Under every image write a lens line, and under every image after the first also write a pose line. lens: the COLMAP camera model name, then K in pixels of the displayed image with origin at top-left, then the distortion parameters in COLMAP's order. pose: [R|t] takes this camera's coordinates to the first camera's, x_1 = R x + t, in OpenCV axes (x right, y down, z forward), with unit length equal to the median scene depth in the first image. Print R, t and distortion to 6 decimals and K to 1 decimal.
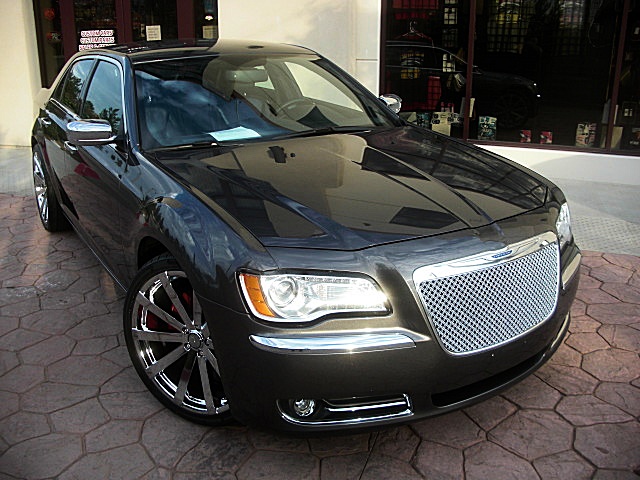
lens RADIAL K [[604.9, 0, 315.0], [0, 604.9, 241.9], [0, 0, 1]] dist [-0.110647, 0.000000]
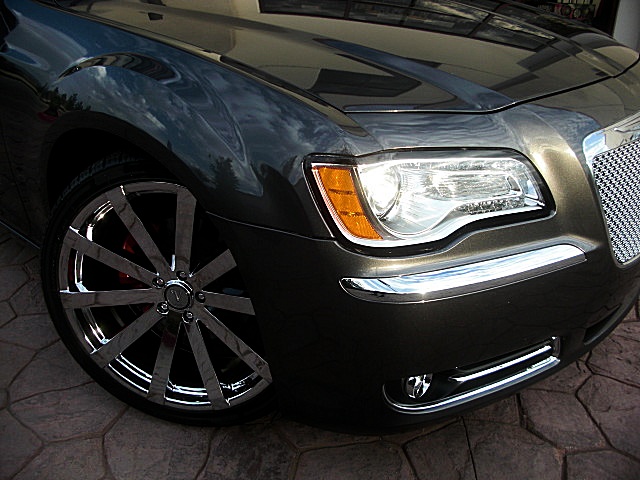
lens RADIAL K [[604.9, 0, 310.4], [0, 604.9, 245.8], [0, 0, 1]] dist [-0.110647, 0.000000]
pose [[0.963793, -0.117514, 0.239362, -0.193117], [0.082265, 0.984905, 0.152298, 0.030825], [-0.253646, -0.127092, 0.958911, 0.365492]]
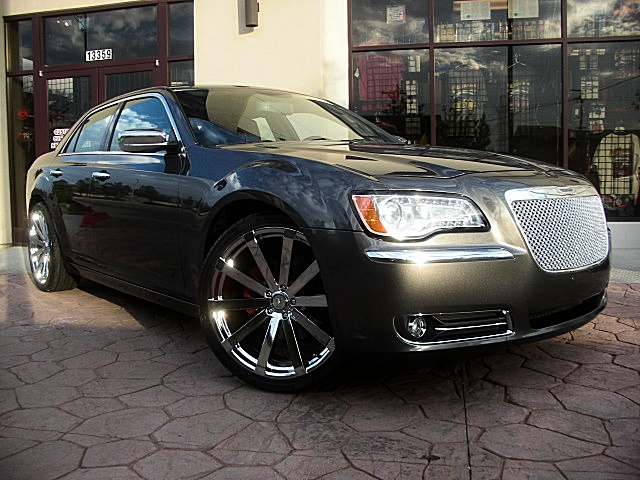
lens RADIAL K [[604.9, 0, 320.0], [0, 604.9, 245.0], [0, 0, 1]] dist [-0.110647, 0.000000]
pose [[0.991362, -0.031018, 0.127435, -0.237347], [0.058771, 0.973682, -0.220204, 0.274216], [-0.117250, 0.225791, 0.967094, -0.002876]]
